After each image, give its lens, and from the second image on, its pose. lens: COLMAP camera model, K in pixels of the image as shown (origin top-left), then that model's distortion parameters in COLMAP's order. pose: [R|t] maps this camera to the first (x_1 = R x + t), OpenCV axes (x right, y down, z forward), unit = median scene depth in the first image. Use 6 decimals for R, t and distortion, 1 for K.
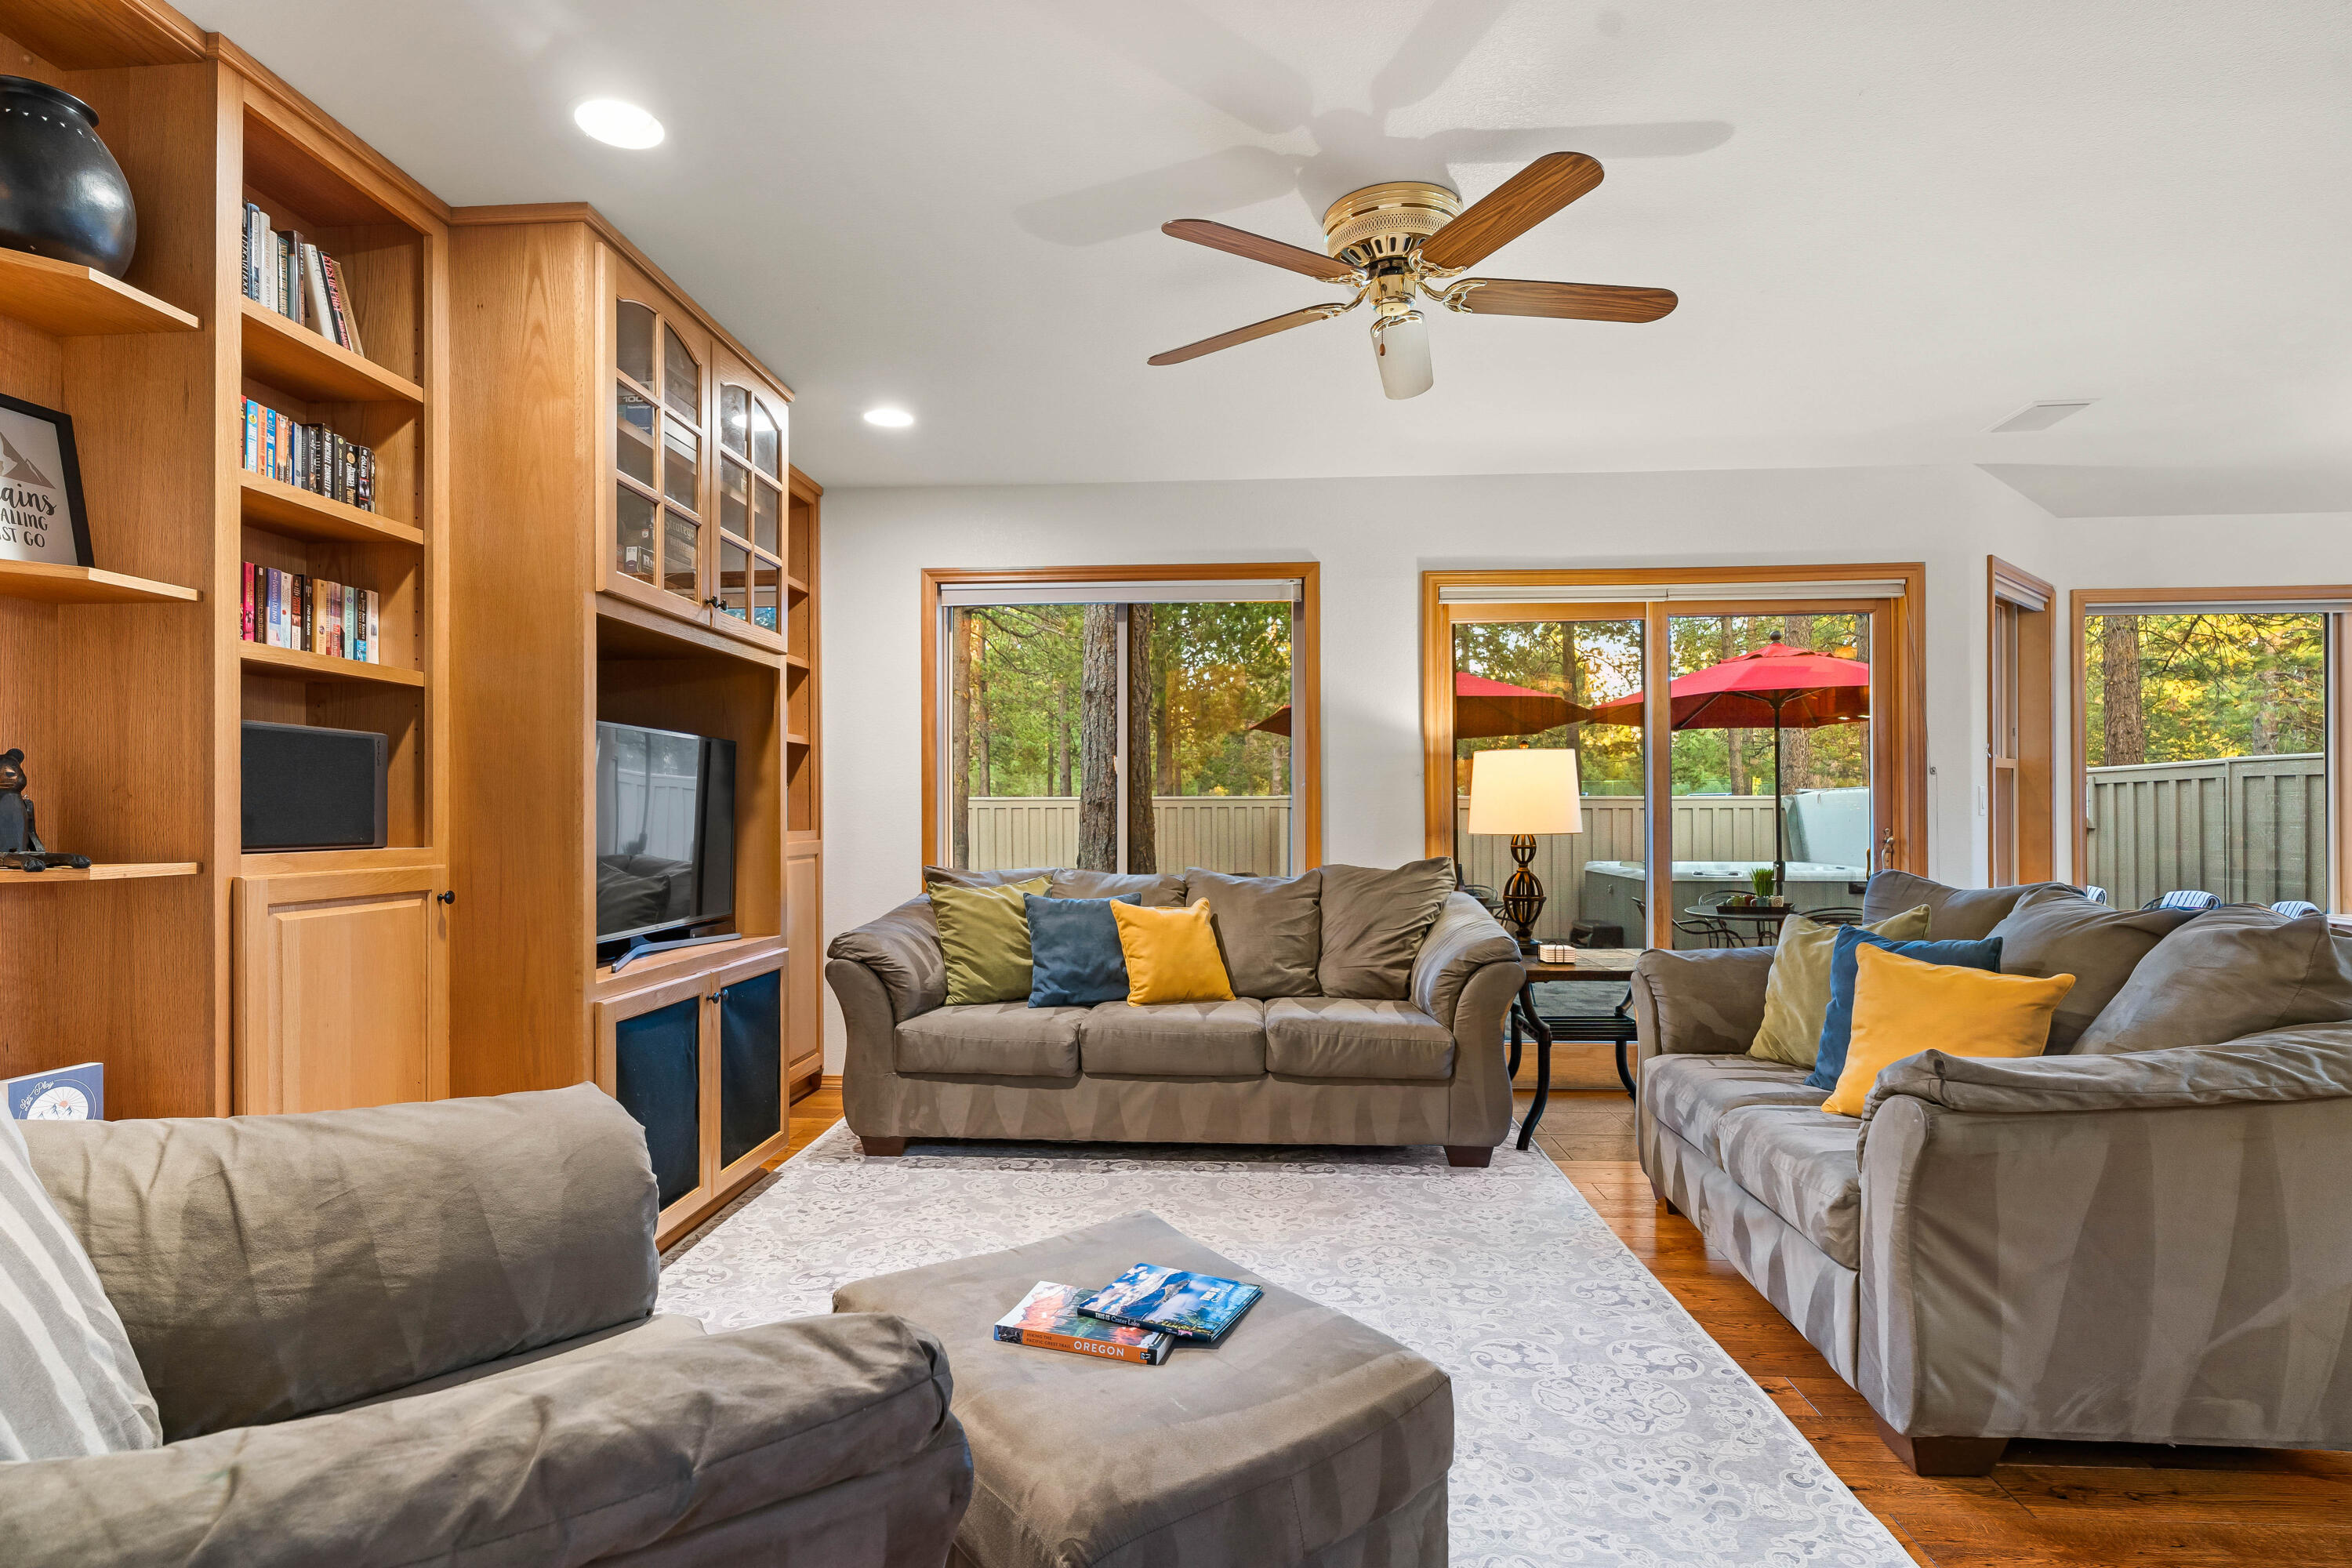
lens RADIAL K [[1171.7, 0, 1173.1], [0, 1171.7, 812.1], [0, 0, 1]] dist [-0.005314, -0.000420]
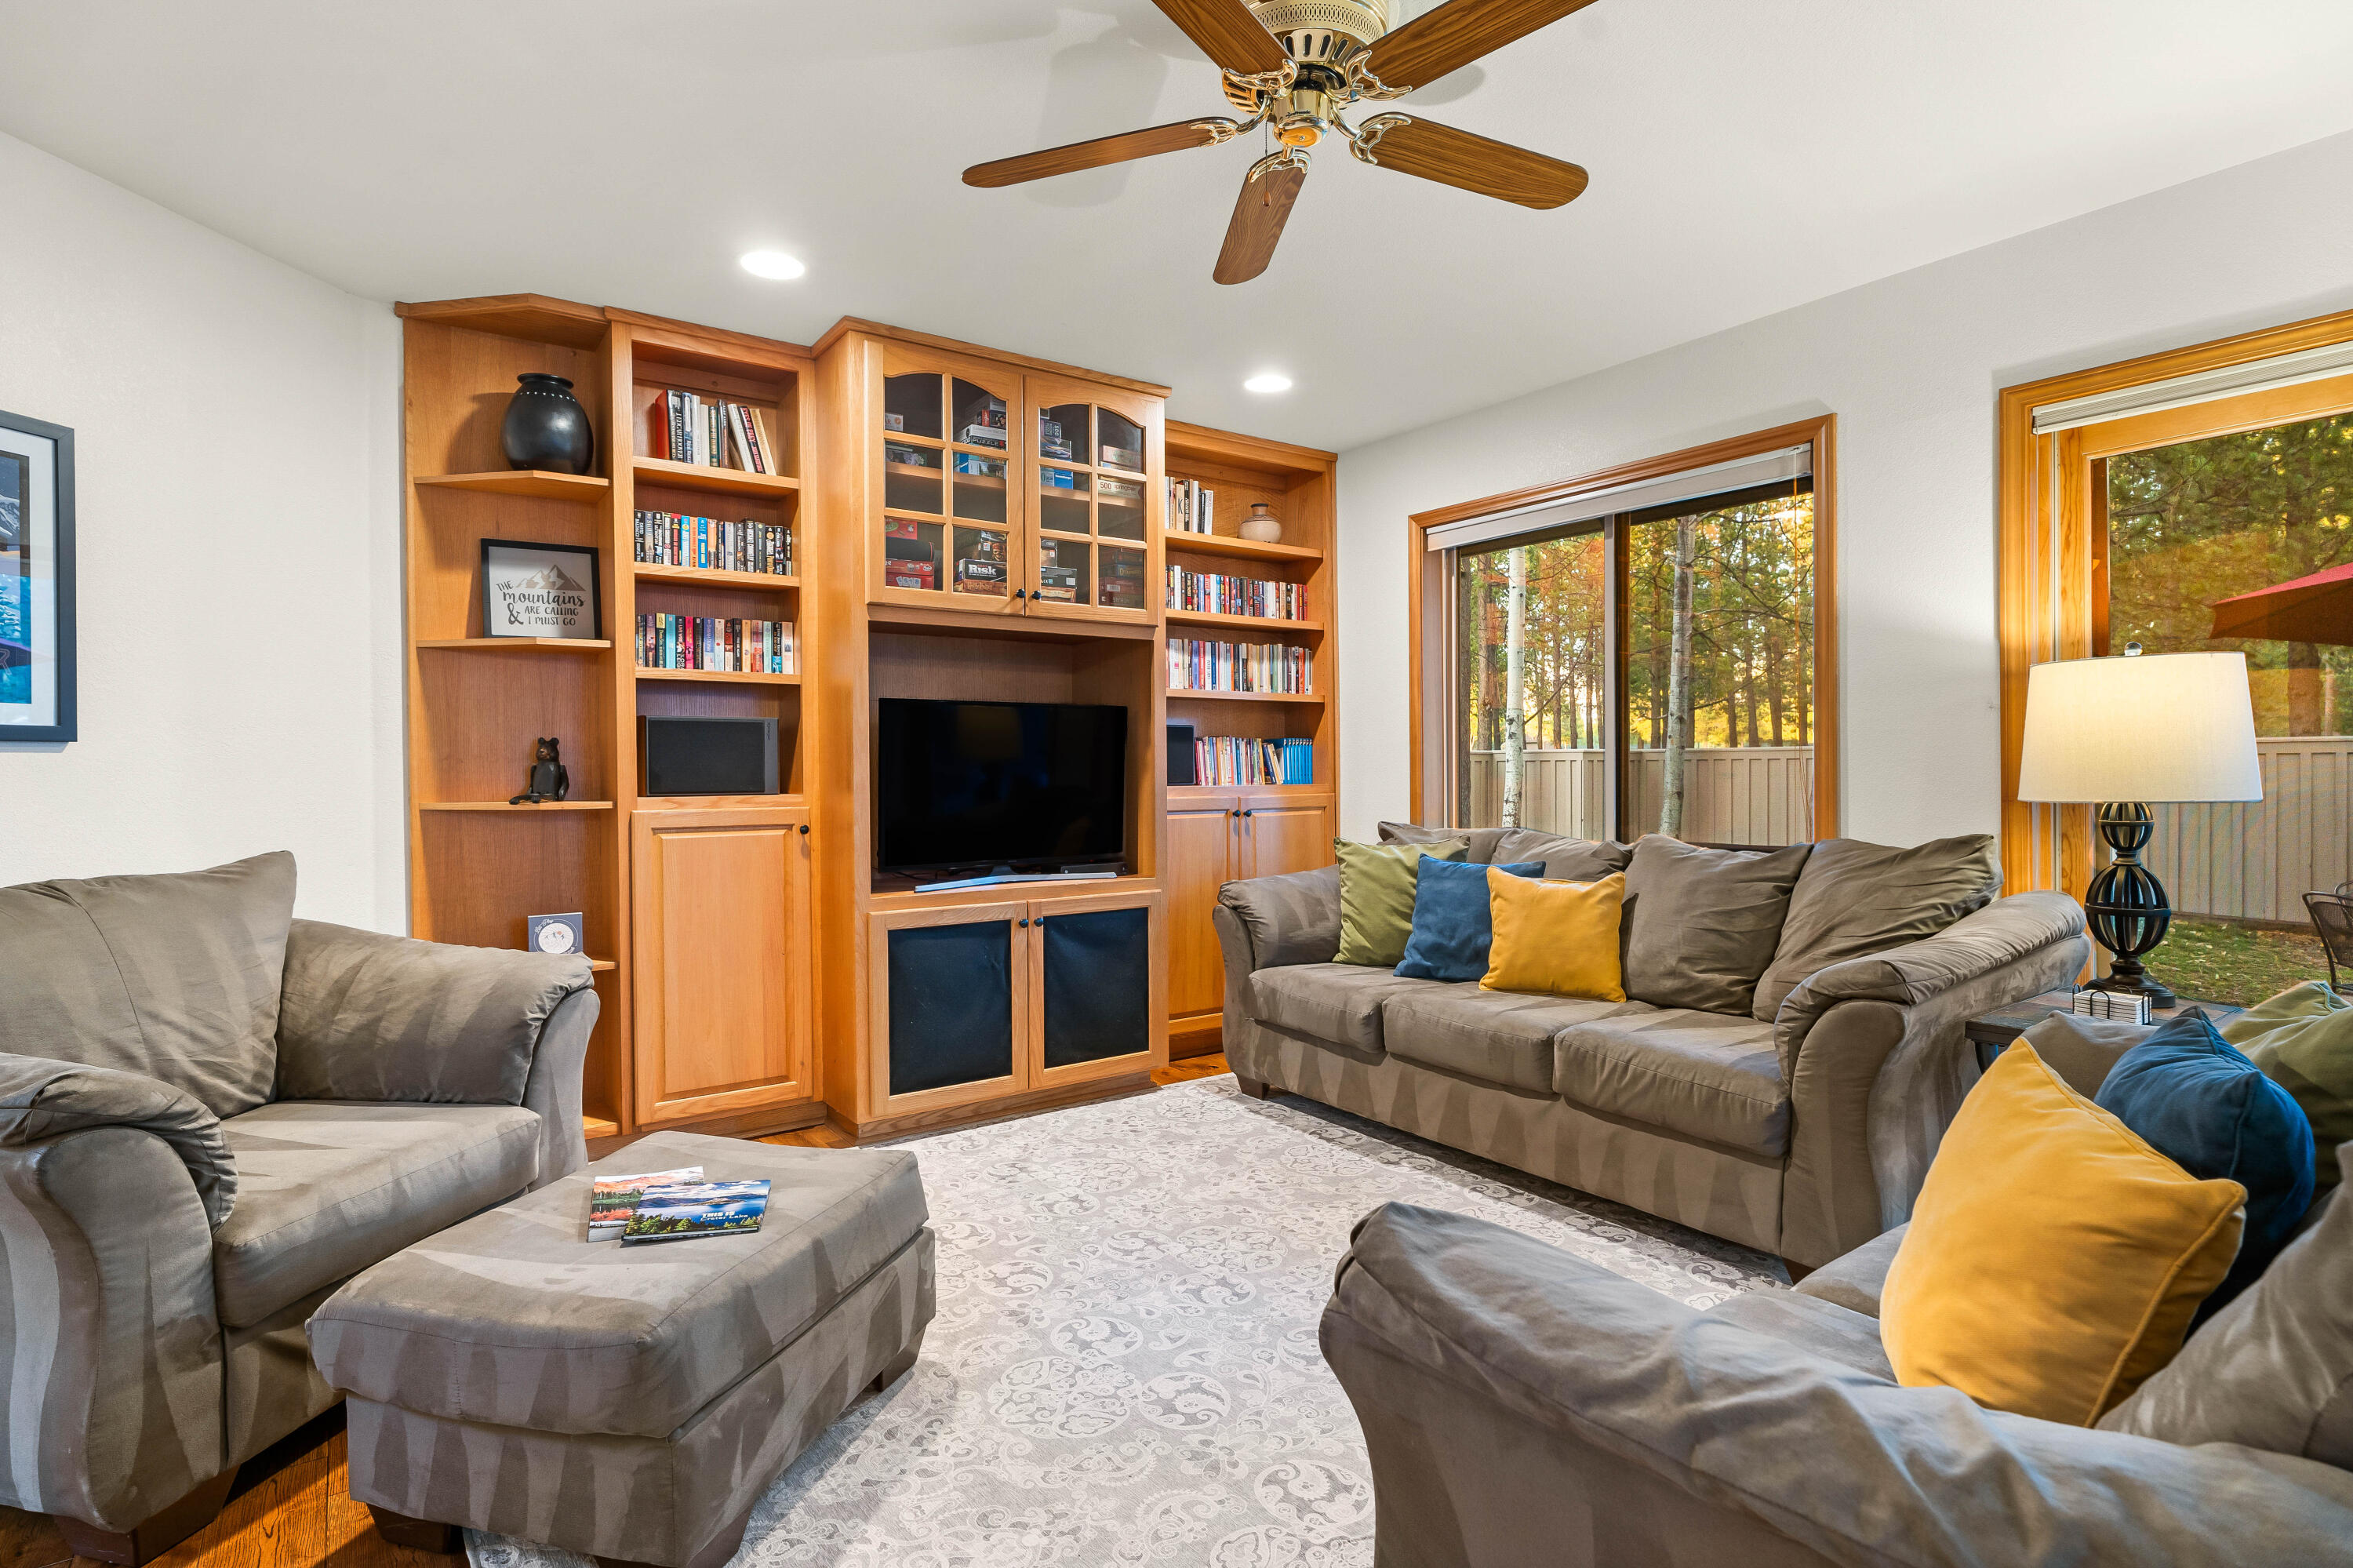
lens RADIAL K [[1167.4, 0, 1176.5], [0, 1167.4, 784.0], [0, 0, 1]] dist [-0.002627, -0.000155]
pose [[0.631573, 0.008163, -0.775273, 0.530915], [0.006251, 0.999858, 0.015620, -0.002123], [0.775291, -0.014711, 0.631433, 0.301111]]
